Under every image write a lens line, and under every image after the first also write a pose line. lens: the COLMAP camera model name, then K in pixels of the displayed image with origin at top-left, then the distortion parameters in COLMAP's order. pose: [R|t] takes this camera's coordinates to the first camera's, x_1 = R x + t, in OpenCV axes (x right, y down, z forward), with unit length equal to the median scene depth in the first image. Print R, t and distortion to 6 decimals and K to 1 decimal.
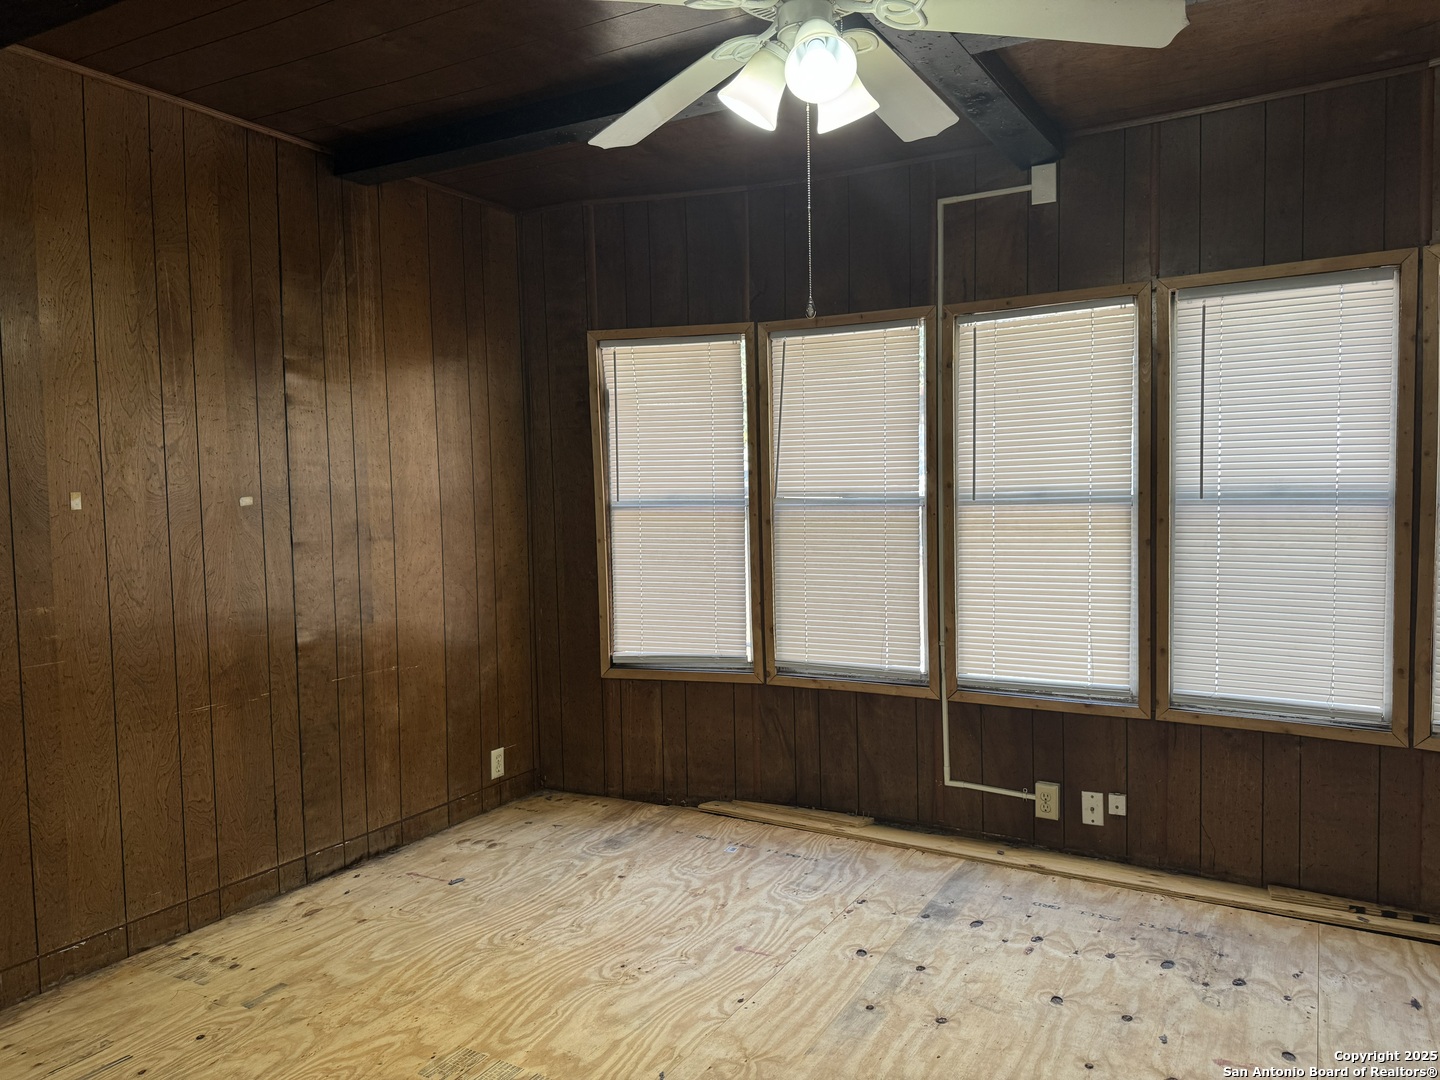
lens RADIAL K [[1029.5, 0, 719.9], [0, 1029.5, 547.2], [0, 0, 1]] dist [0.020752, -0.014666]
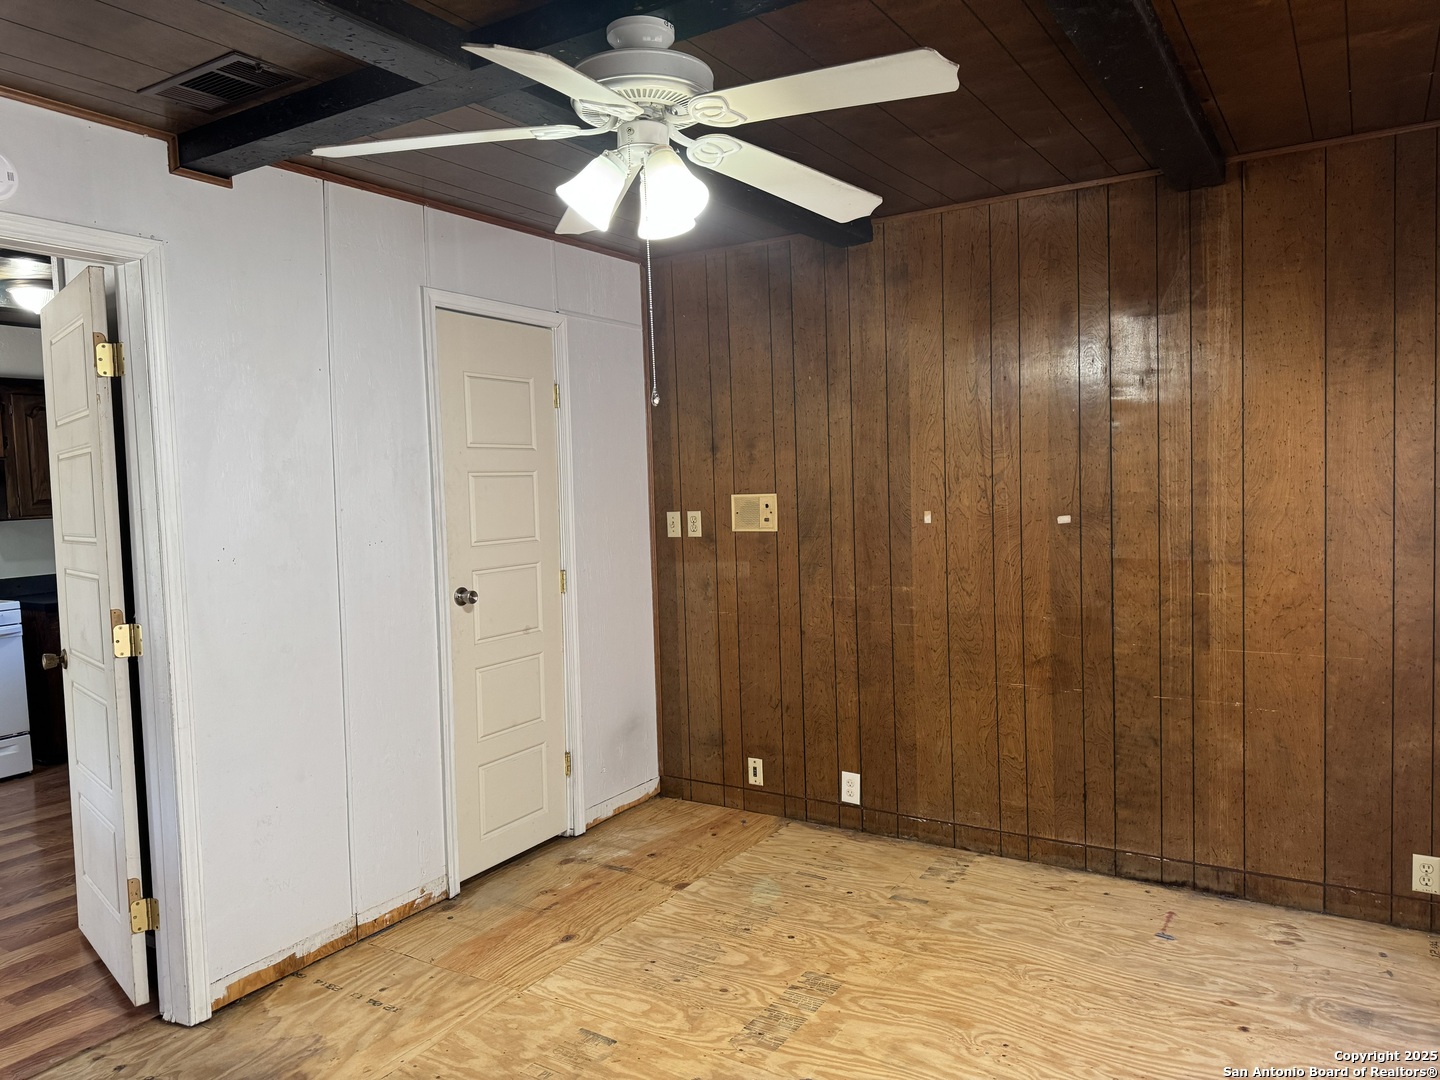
lens RADIAL K [[1029.5, 0, 719.0], [0, 1029.5, 538.8], [0, 0, 1]] dist [0.020752, -0.014666]
pose [[-0.040203, 0.077635, -0.996171, 0.697450], [-0.030725, 0.996409, 0.078894, -0.100774], [0.998719, 0.033779, -0.037673, 0.651881]]
